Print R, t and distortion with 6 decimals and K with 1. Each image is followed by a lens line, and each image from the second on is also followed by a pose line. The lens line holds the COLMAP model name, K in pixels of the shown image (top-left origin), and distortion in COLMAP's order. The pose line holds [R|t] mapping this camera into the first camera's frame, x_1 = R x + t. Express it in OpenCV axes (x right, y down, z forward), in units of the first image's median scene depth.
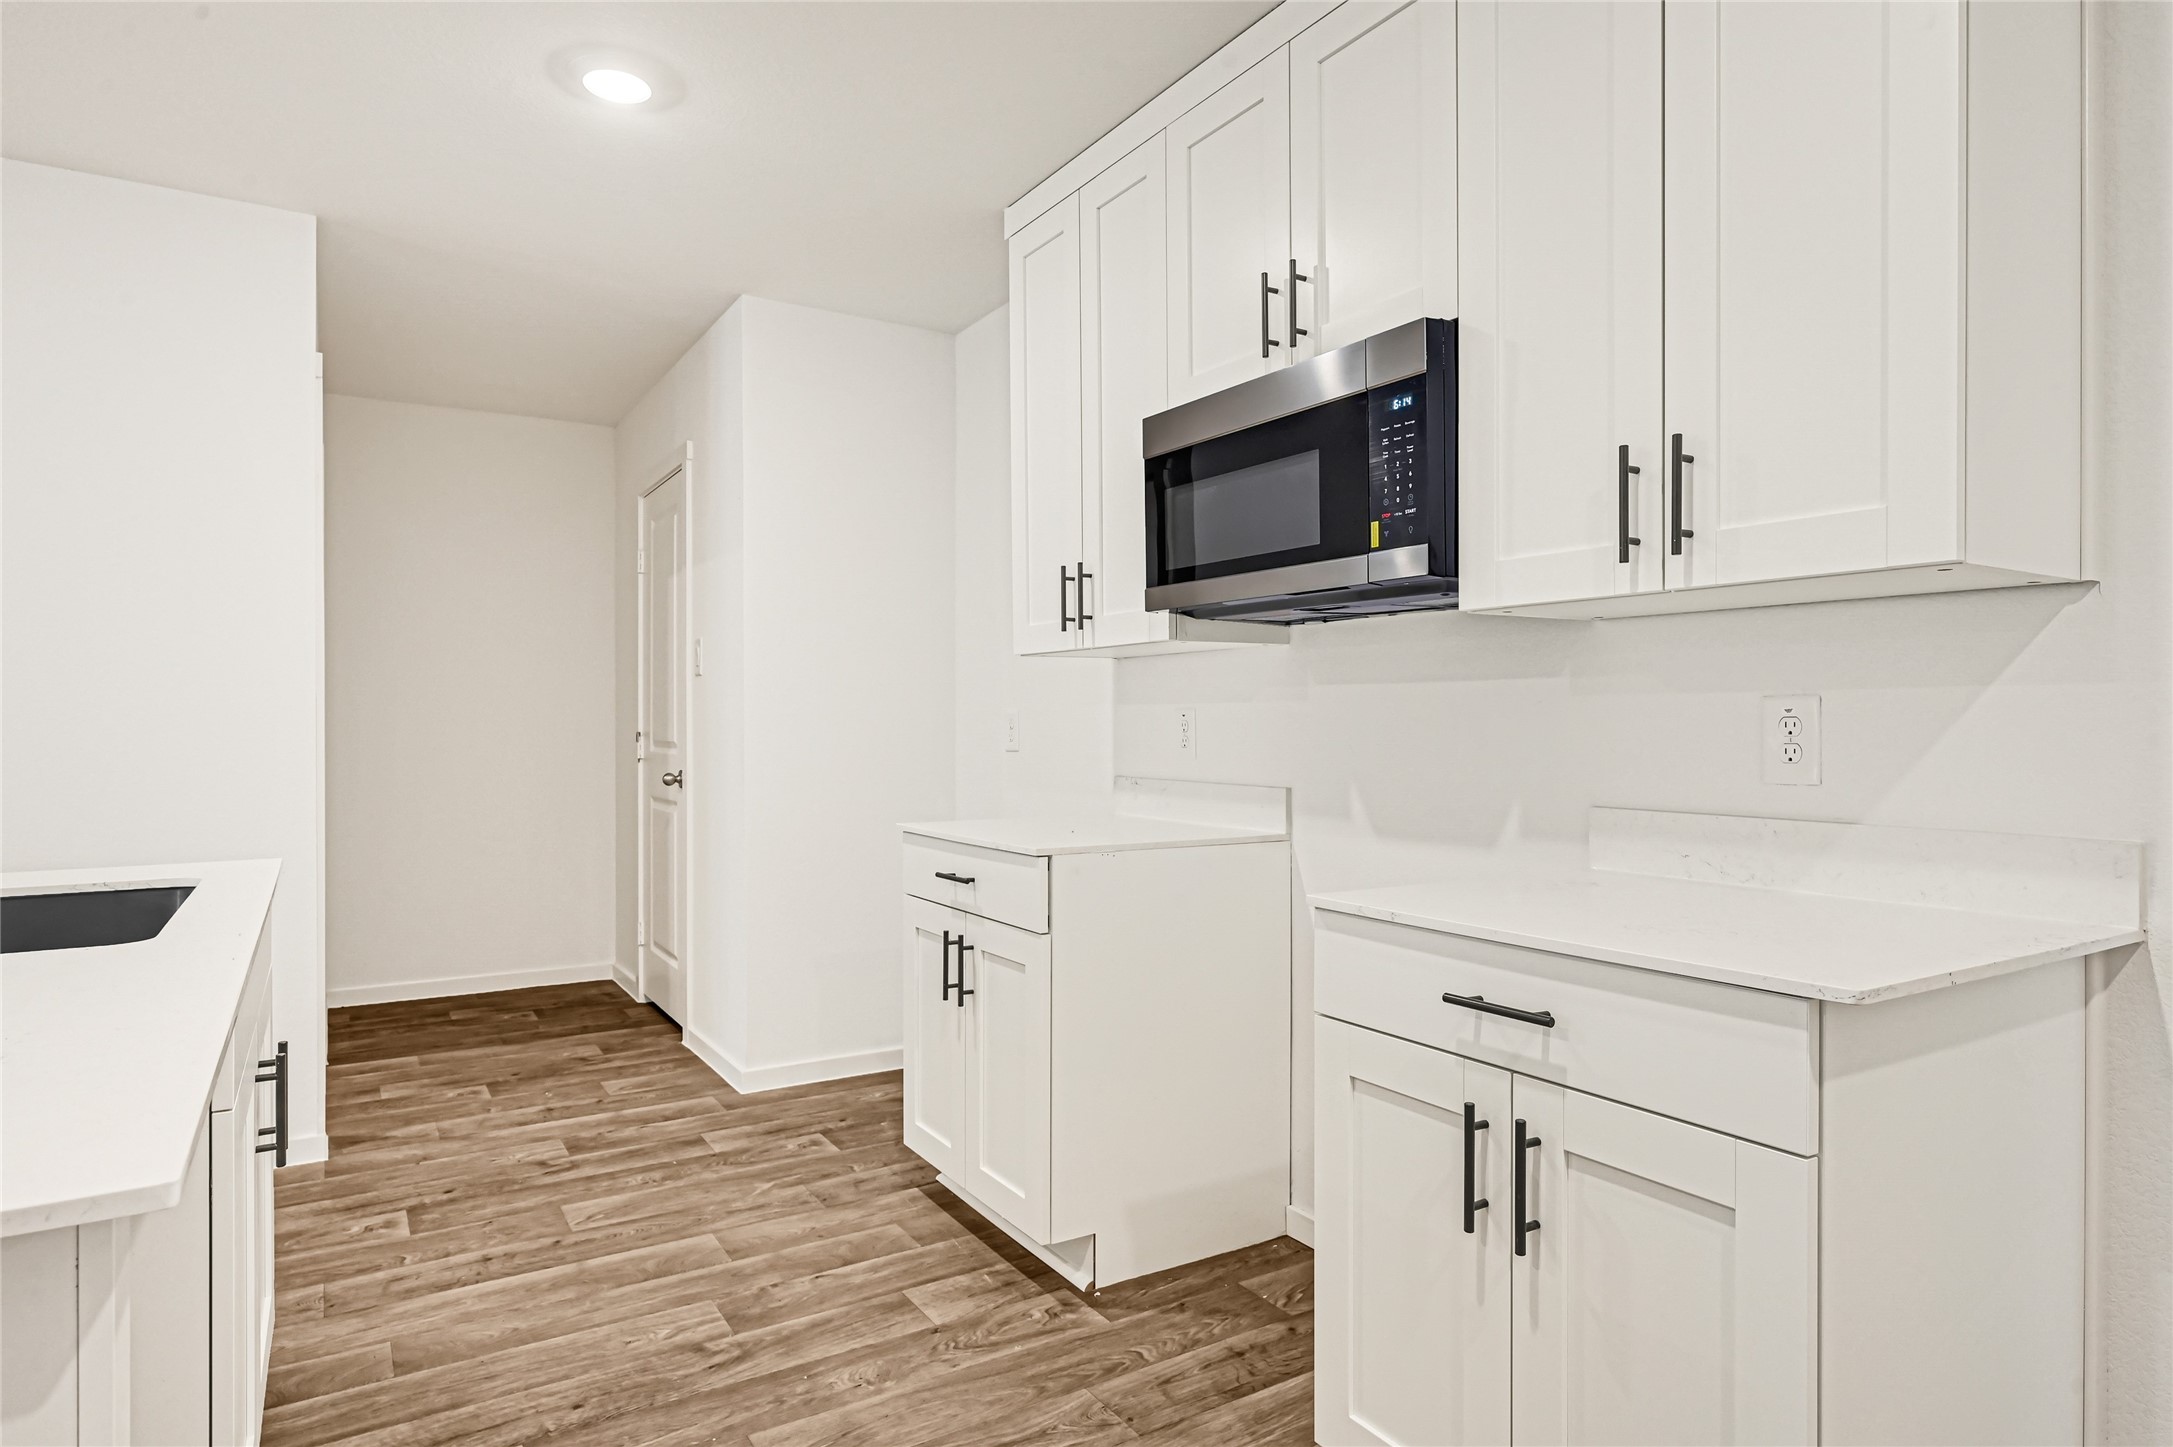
lens RADIAL K [[1224.8, 0, 1086.5], [0, 1224.8, 723.5], [0, 0, 1]] dist [0.016667, -0.000947]
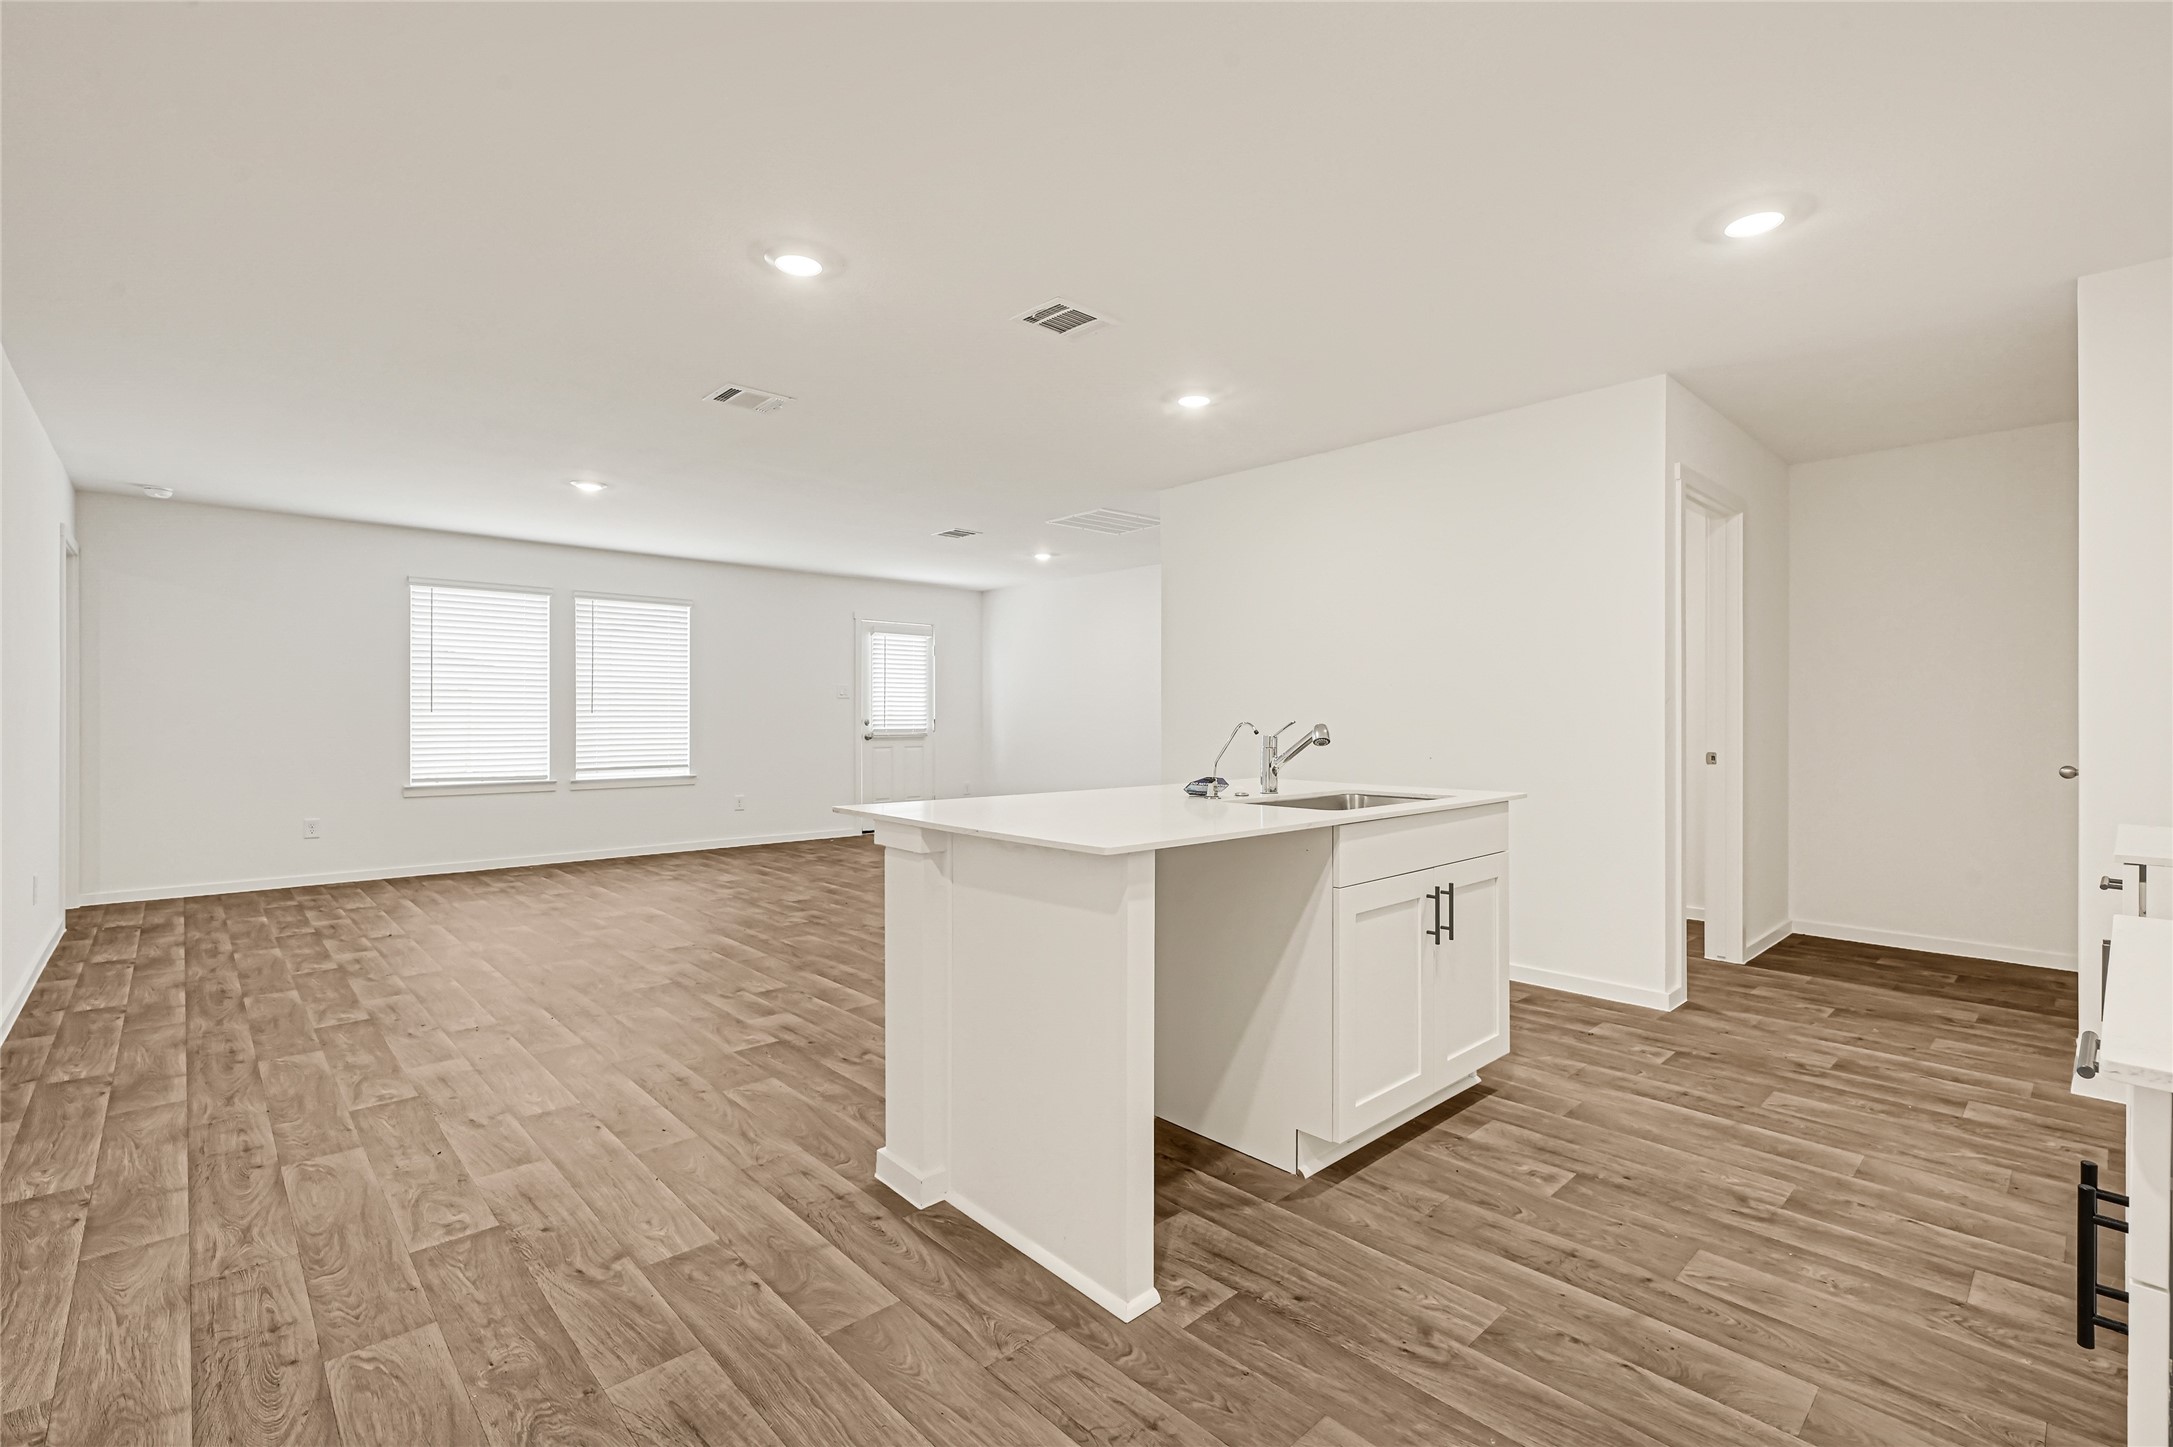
lens RADIAL K [[967.6, 0, 1086.5], [0, 967.6, 723.5], [0, 0, 1]] dist [0.000215, 0.000156]
pose [[0.193711, 0.006063, -0.981040, 0.430549], [-0.001411, 0.999982, 0.005901, 0.004356], [0.981058, 0.000241, 0.193716, 0.105300]]
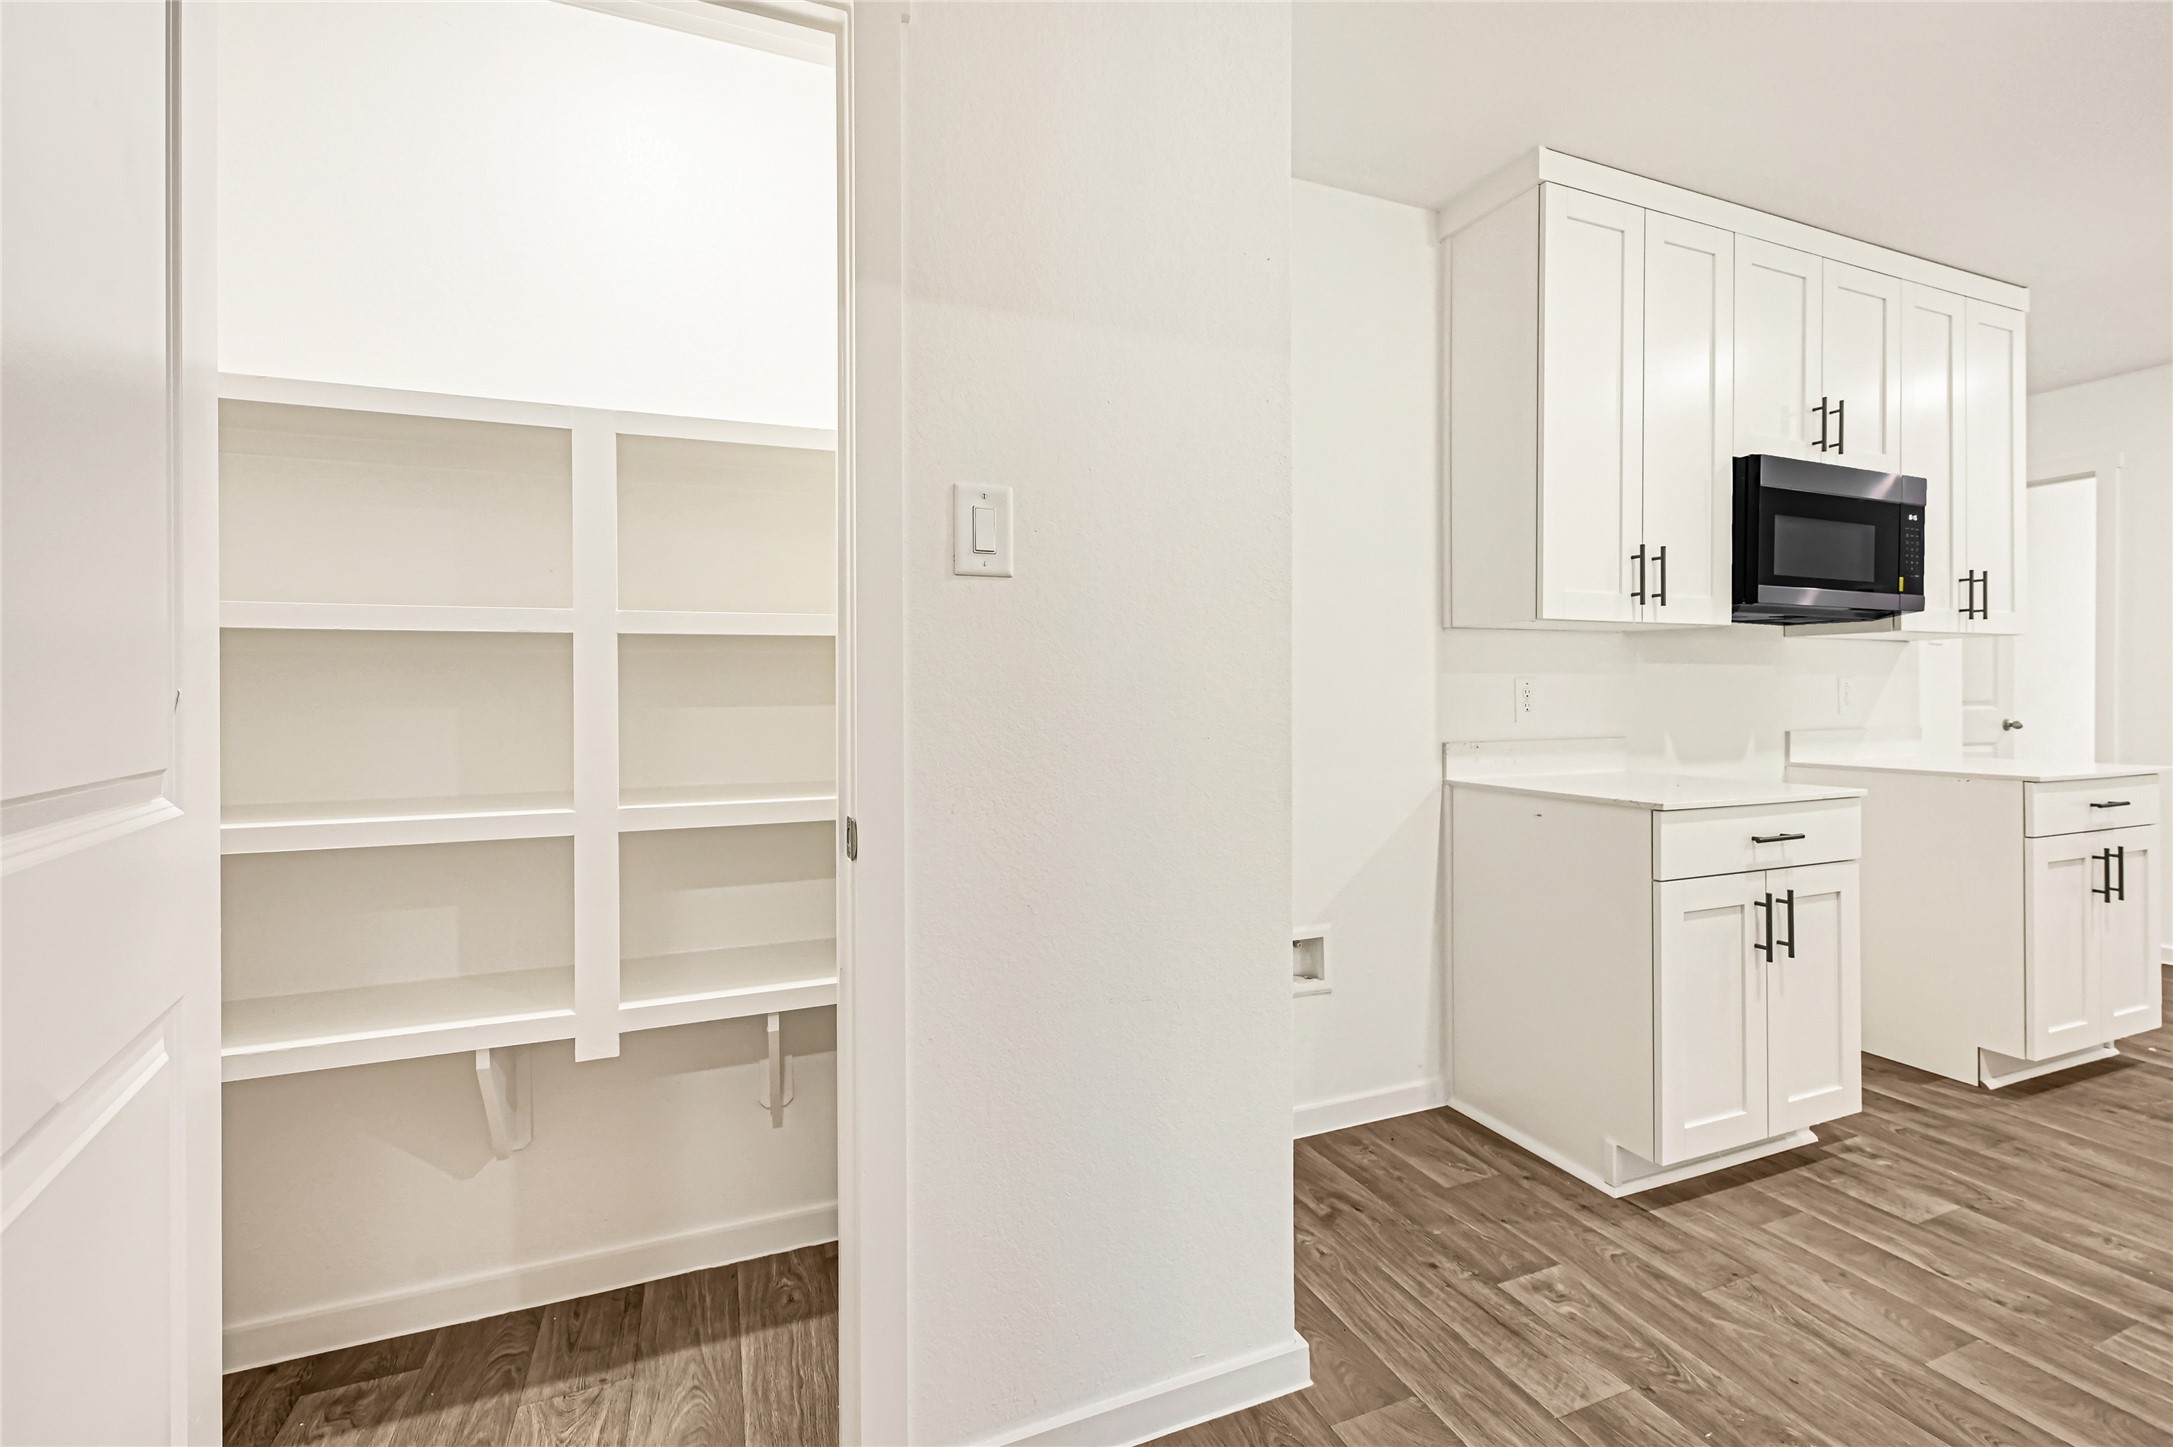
lens RADIAL K [[920.7, 0, 1089.0], [0, 920.7, 692.6], [0, 0, 1]] dist [0.000151, 0.000001]
pose [[0.175979, -0.001546, 0.984393, -0.925868], [0.007147, 0.999974, 0.000293, -0.001741], [-0.984368, 0.006984, 0.175986, 1.366112]]
